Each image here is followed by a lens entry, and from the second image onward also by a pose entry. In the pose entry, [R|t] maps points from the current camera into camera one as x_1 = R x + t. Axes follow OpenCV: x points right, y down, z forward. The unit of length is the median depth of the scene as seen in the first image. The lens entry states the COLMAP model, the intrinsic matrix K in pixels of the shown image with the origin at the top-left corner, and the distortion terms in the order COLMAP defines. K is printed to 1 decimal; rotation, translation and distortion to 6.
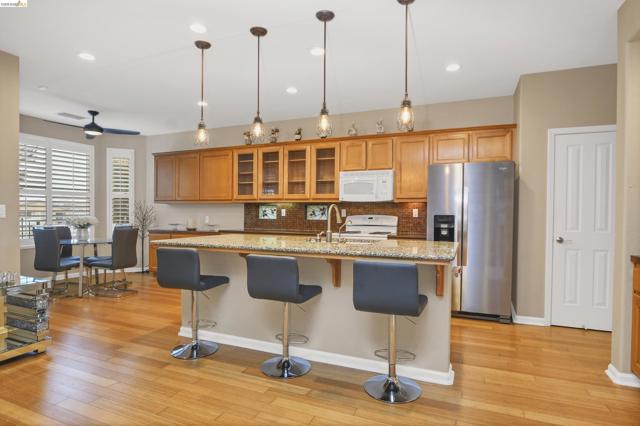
lens RADIAL K [[347.4, 0, 320.4], [0, 347.4, 215.0], [0, 0, 1]] dist [-0.022392, 0.003638]
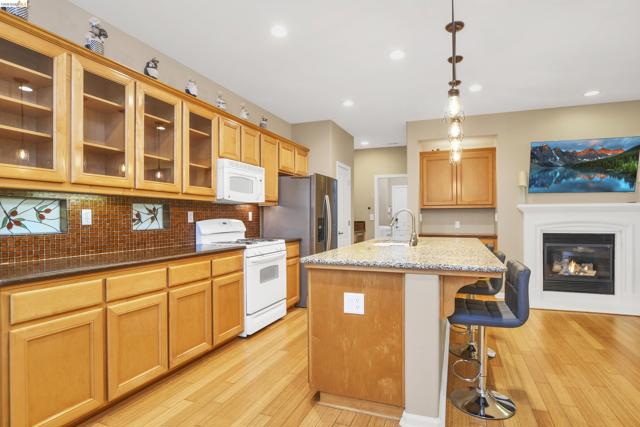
lens RADIAL K [[347.4, 0, 332.9], [0, 347.4, 215.3], [0, 0, 1]] dist [-0.022392, 0.003638]
pose [[-0.059481, 0.000058, 0.998229, -0.611075], [0.009729, 0.999953, 0.000522, -0.006672], [-0.998182, 0.009743, -0.059479, 0.771115]]
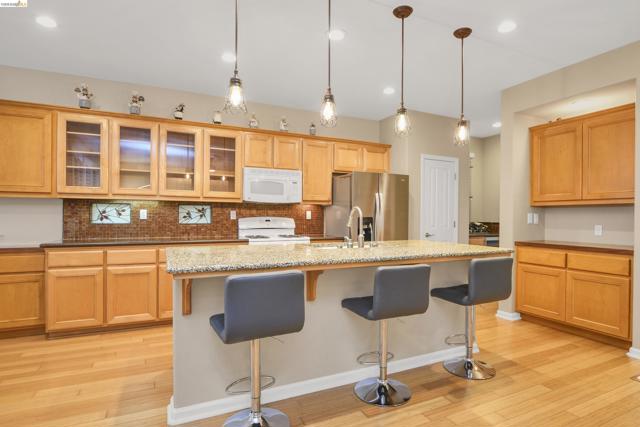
lens RADIAL K [[347.4, 0, 325.6], [0, 347.4, 214.8], [0, 0, 1]] dist [-0.022392, 0.003638]
pose [[0.656148, 0.000323, 0.754632, -0.430974], [0.001865, 0.999996, -0.002050, -0.004064], [-0.754630, 0.002753, 0.656145, 0.267489]]
